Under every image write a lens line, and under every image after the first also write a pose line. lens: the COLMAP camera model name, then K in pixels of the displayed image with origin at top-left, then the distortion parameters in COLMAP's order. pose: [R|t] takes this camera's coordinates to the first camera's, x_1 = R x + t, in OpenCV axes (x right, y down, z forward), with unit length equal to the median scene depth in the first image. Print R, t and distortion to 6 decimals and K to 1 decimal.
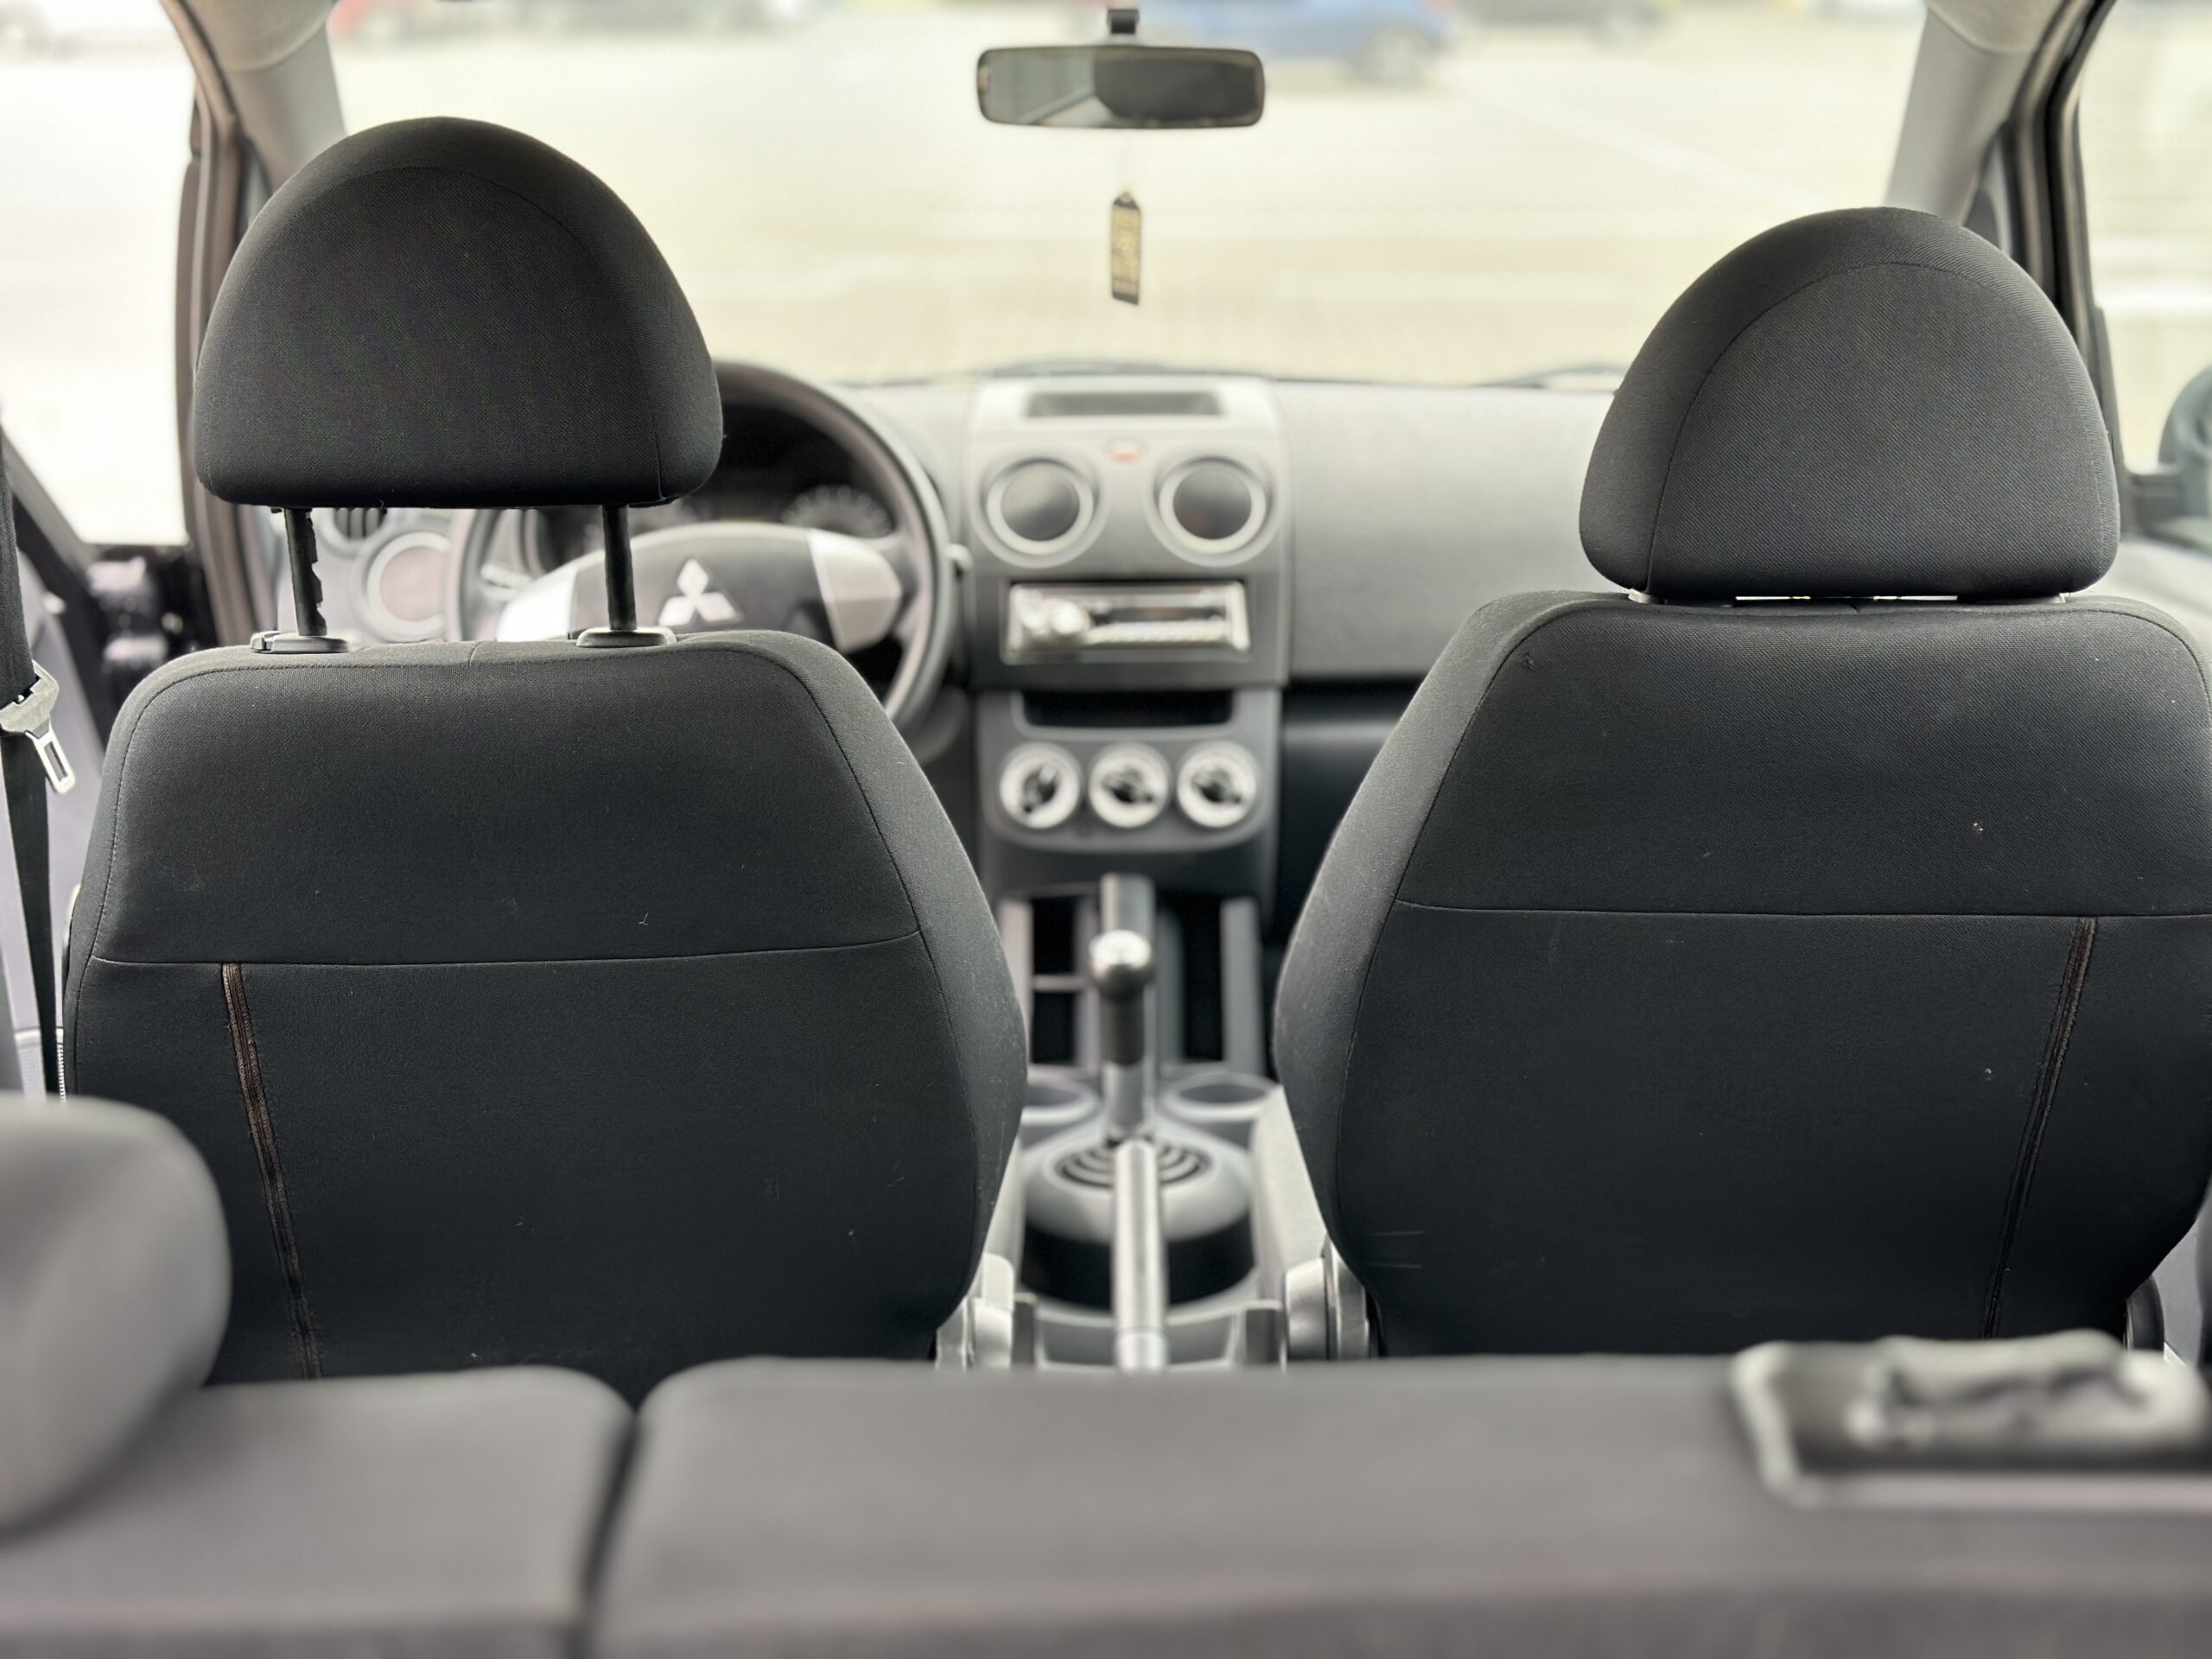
lens RADIAL K [[3067.6, 0, 1103.5], [0, 3067.6, 833.0], [0, 0, 1]] dist [0.176283, -0.346132]
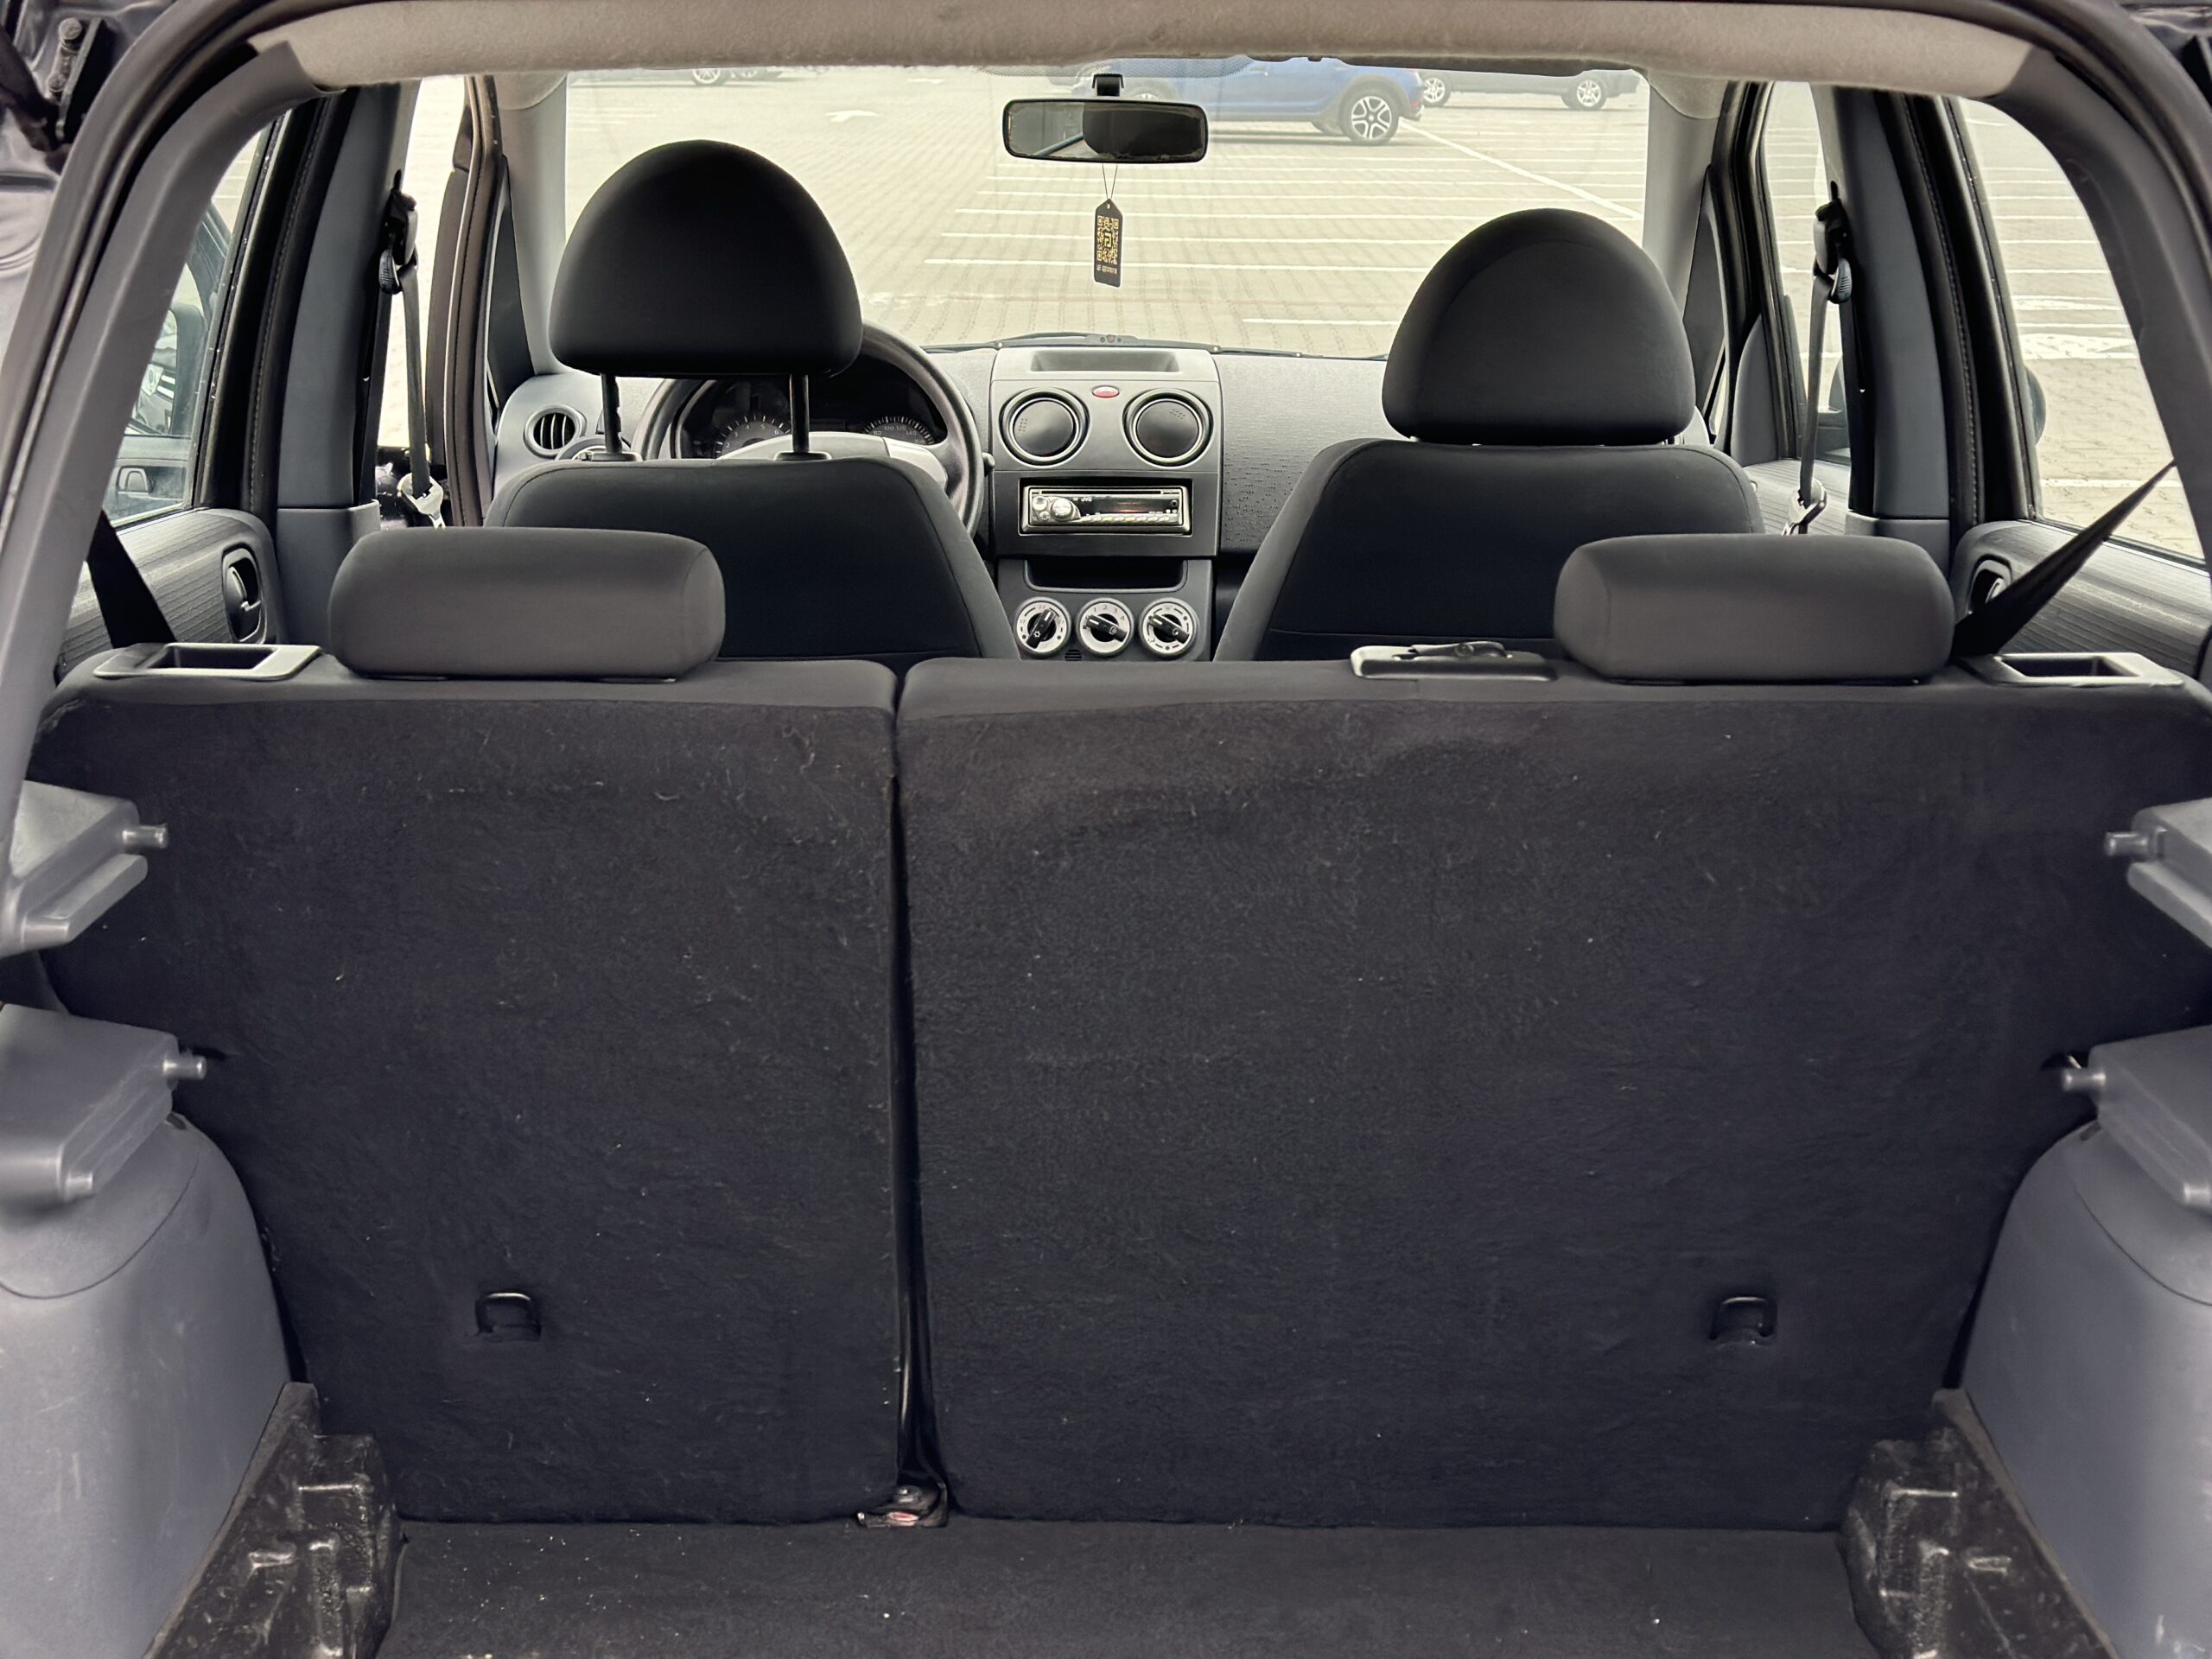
lens RADIAL K [[3057.0, 0, 1120.8], [0, 3057.0, 841.2], [0, 0, 1]] dist [0.201458, -0.448429]
pose [[0.999802, 0.013357, 0.014747, -0.004416], [-0.013165, 0.999828, -0.013074, 0.115244], [-0.014919, 0.012878, 0.999806, -0.460088]]
